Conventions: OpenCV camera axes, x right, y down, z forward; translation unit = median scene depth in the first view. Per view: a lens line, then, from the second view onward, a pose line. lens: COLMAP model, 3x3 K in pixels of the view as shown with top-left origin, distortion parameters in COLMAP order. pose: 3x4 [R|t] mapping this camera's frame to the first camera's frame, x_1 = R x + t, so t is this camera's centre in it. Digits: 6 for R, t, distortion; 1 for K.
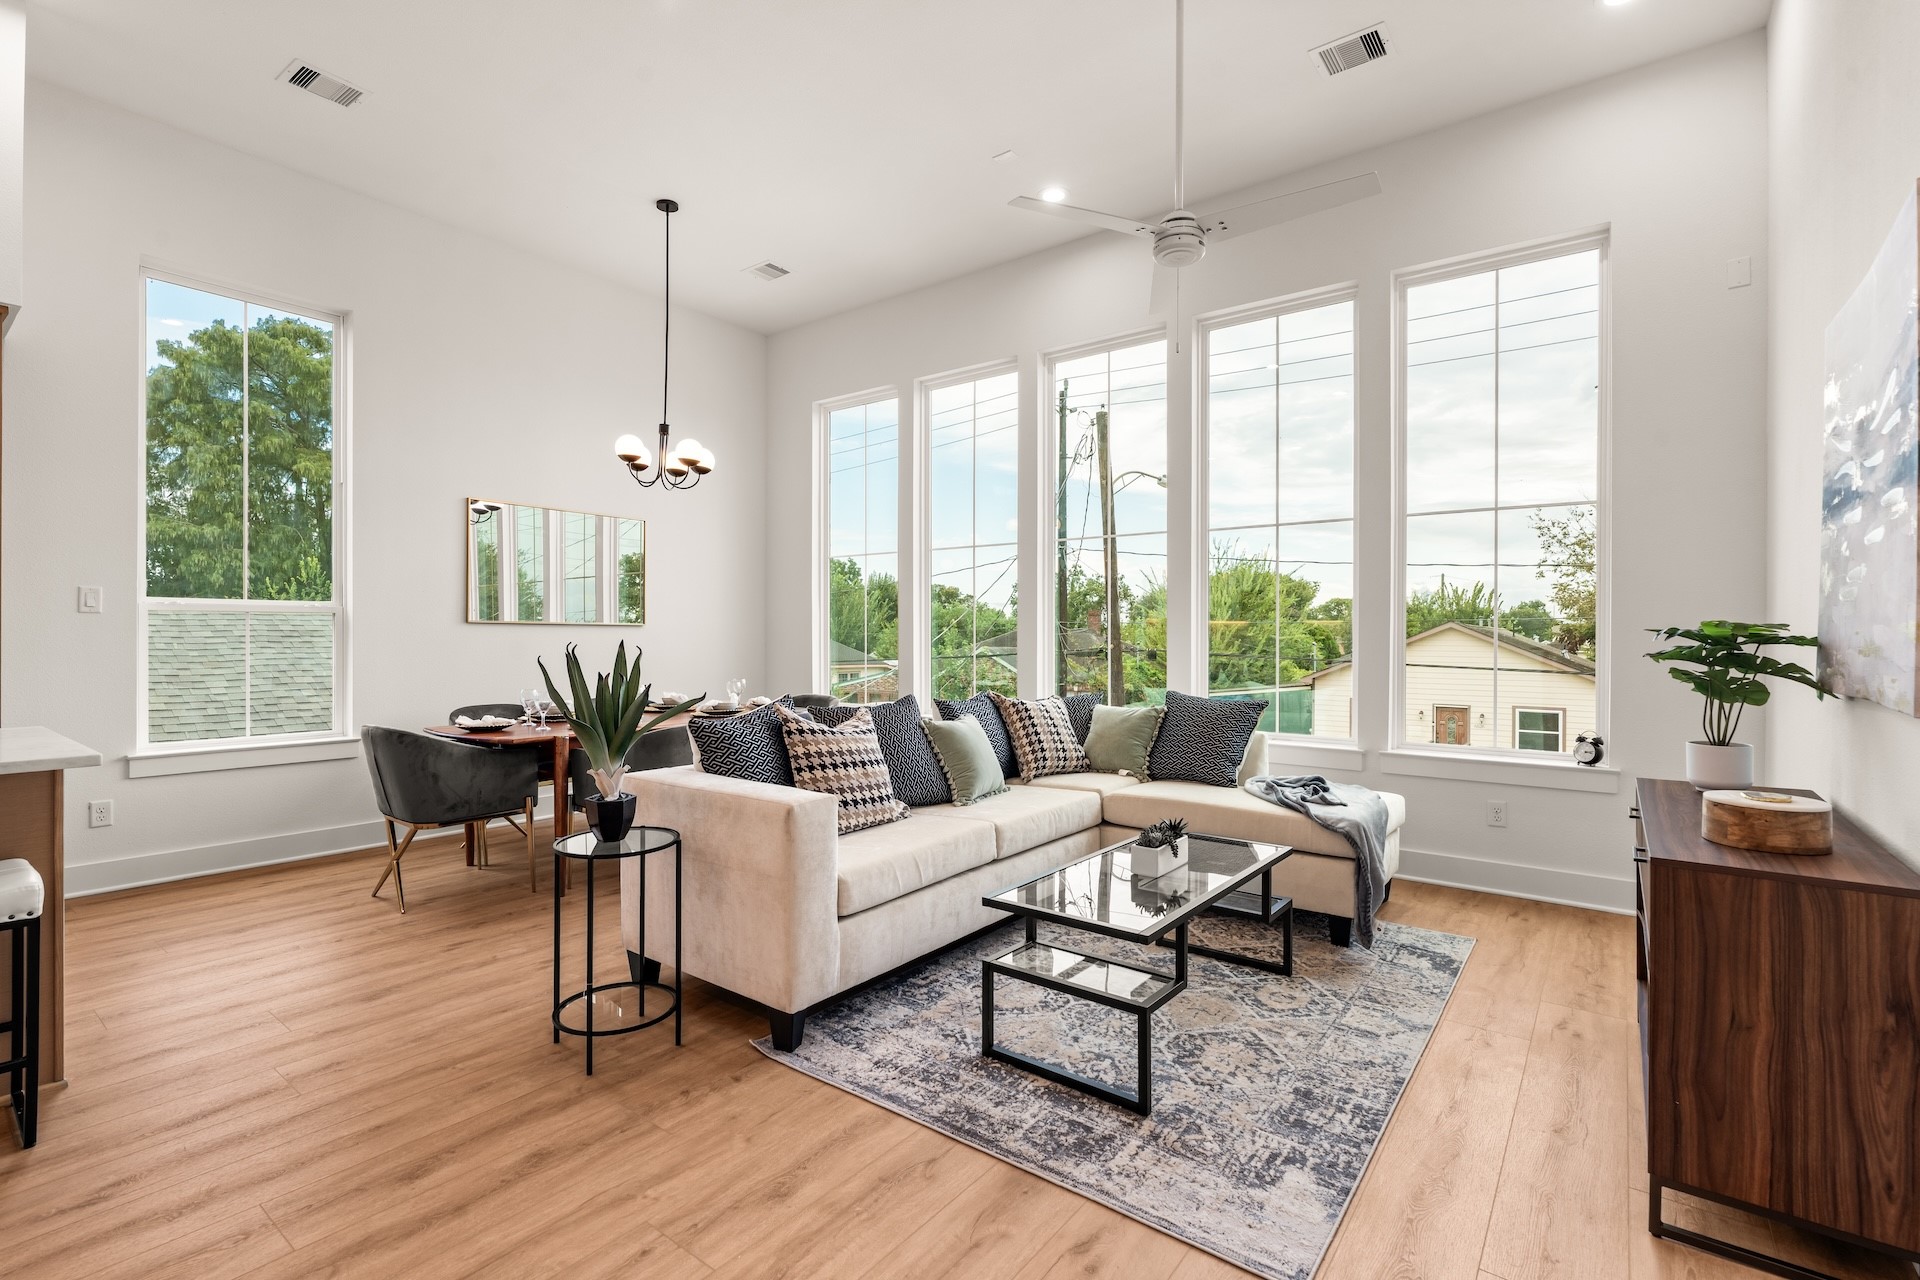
lens RADIAL K [[860.8, 0, 957.2], [0, 860.8, 643.2], [0, 0, 1]] dist [-0.006815, 0.002331]
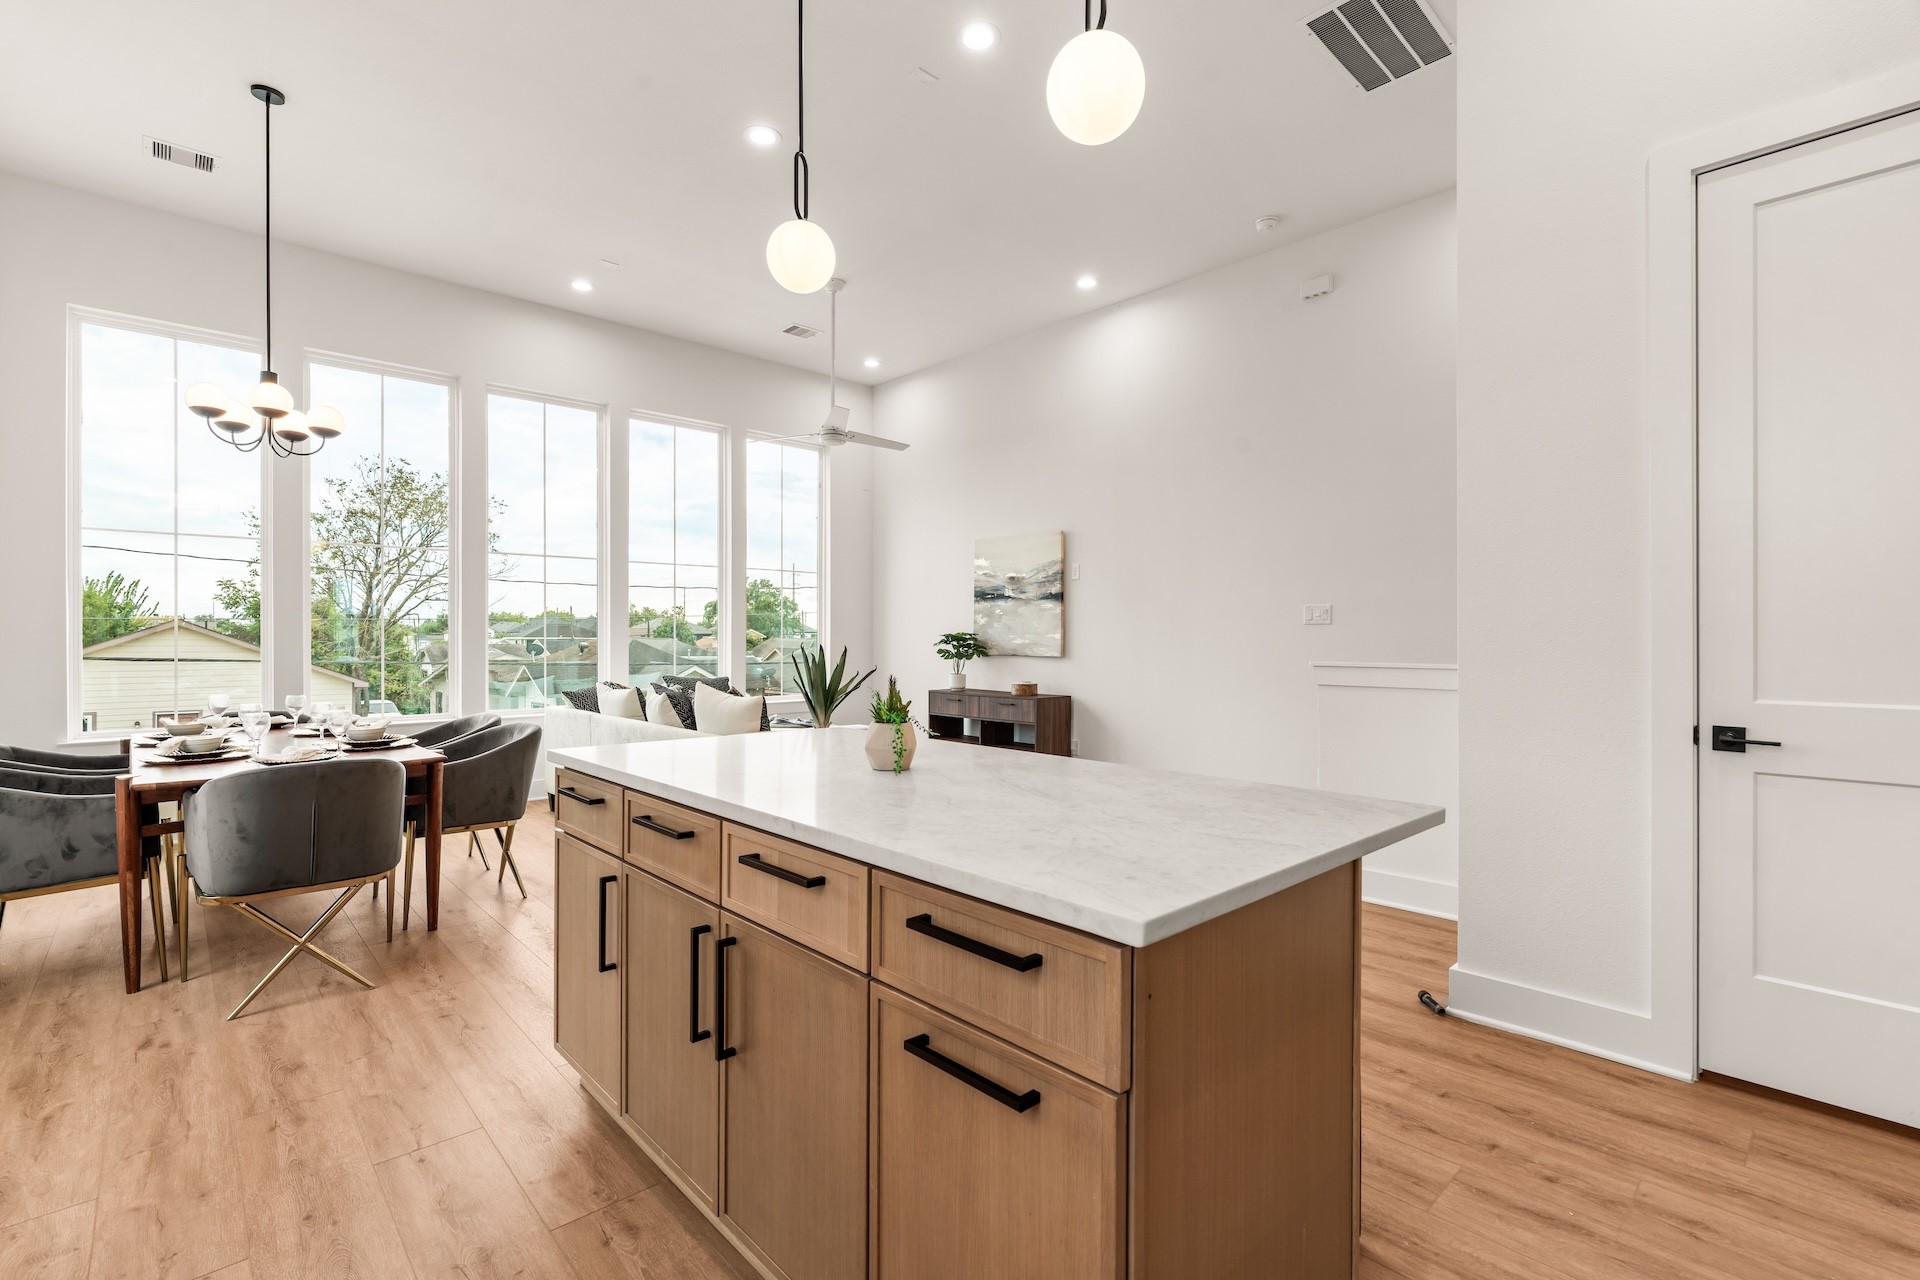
lens RADIAL K [[860.8, 0, 957.4], [0, 860.8, 636.8], [0, 0, 1]] dist [-0.006815, 0.002331]
pose [[0.172559, -0.003337, 0.984993, -1.253393], [0.008661, 0.999961, 0.001870, -0.009577], [-0.984961, 0.008208, 0.172581, 0.302101]]
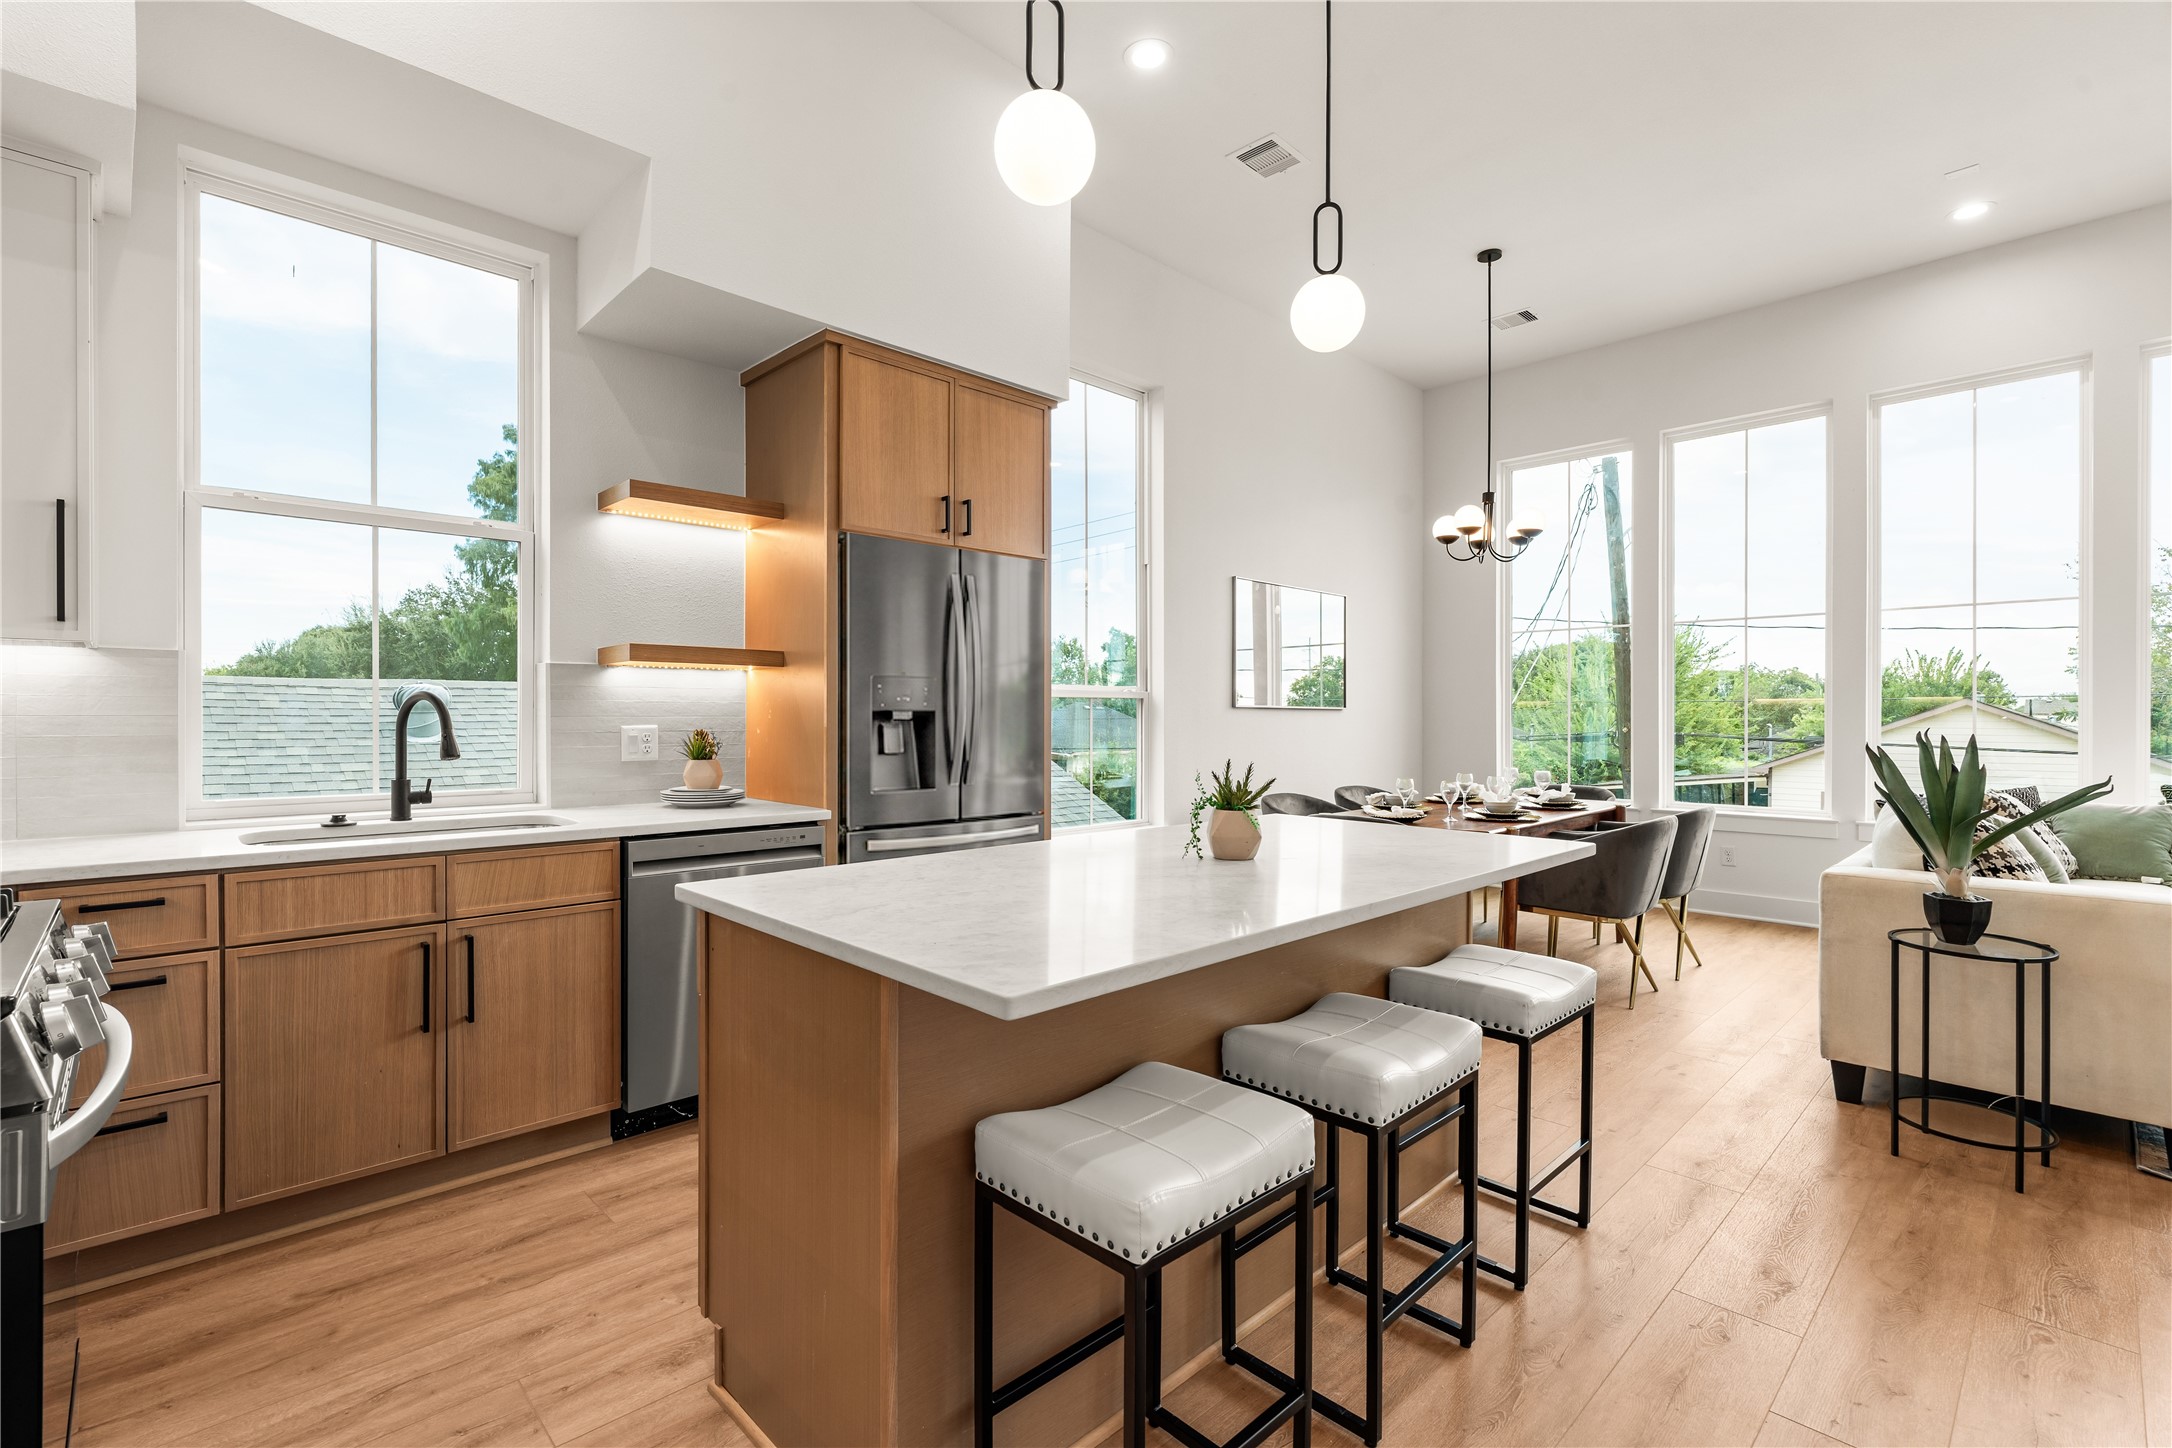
lens RADIAL K [[973.8, 0, 1085.7], [0, 973.8, 721.8], [0, 0, 1]] dist [-0.006815, 0.002331]
pose [[0.988221, -0.001701, -0.153023, -0.756619], [0.001144, 0.999992, -0.003729, -0.005512], [0.153028, 0.003510, 0.988216, -0.122707]]
